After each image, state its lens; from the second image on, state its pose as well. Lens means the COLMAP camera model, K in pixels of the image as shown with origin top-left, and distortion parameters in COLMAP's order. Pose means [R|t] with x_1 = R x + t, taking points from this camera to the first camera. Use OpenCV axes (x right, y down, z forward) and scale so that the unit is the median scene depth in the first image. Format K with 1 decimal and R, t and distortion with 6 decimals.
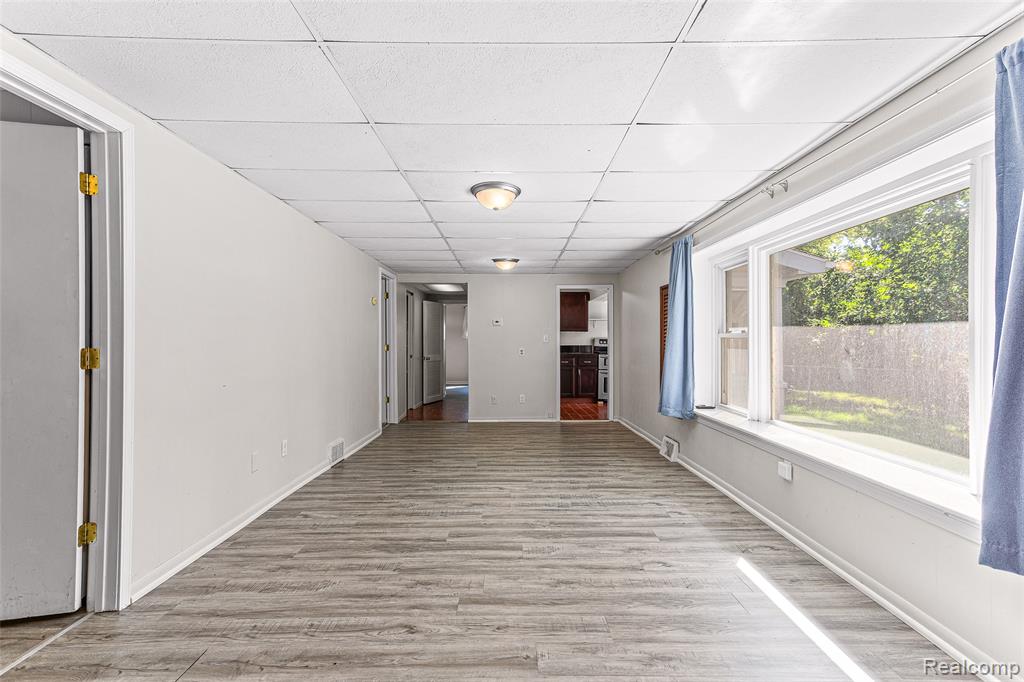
lens RADIAL K [[488.9, 0, 506.9], [0, 488.9, 341.7], [0, 0, 1]] dist [0.037793, 0.000811]
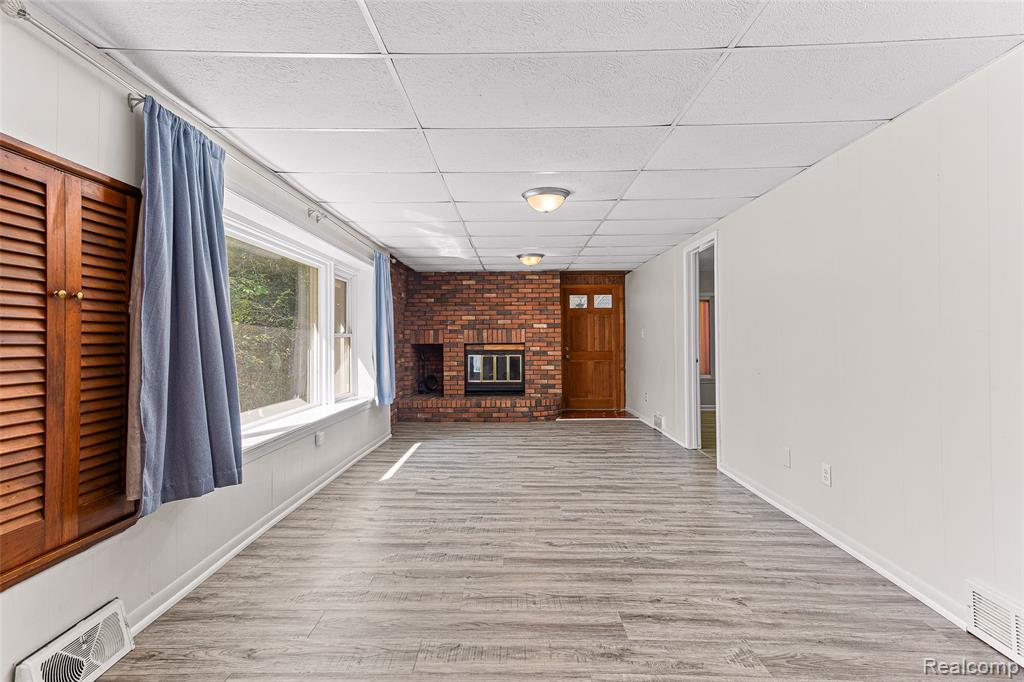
lens RADIAL K [[488.9, 0, 512.8], [0, 488.9, 339.4], [0, 0, 1]] dist [0.037793, 0.000811]
pose [[-0.999991, 0.002237, -0.003491, 0.052236], [0.002243, 0.999996, -0.001761, 0.003118], [0.003487, -0.001769, -0.999992, 2.016606]]
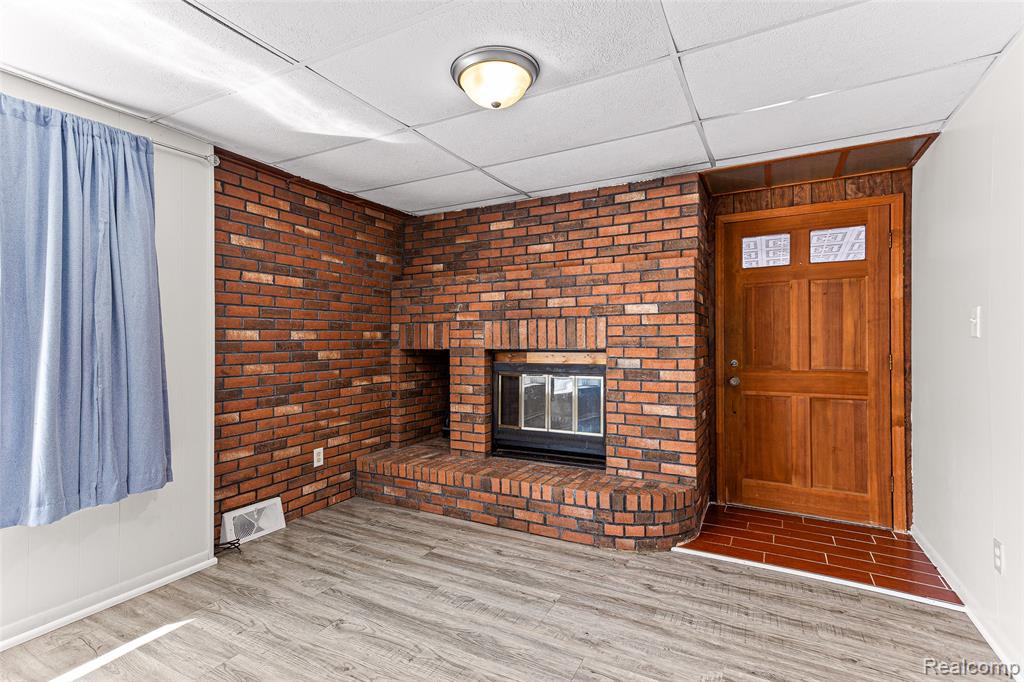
lens RADIAL K [[488.9, 0, 511.6], [0, 488.9, 342.6], [0, 0, 1]] dist [0.037793, 0.000811]
pose [[-0.887597, -0.001615, 0.460619, -0.128928], [-0.000301, 0.999996, 0.002927, 0.000946], [-0.460621, 0.002460, -0.887593, 1.337872]]
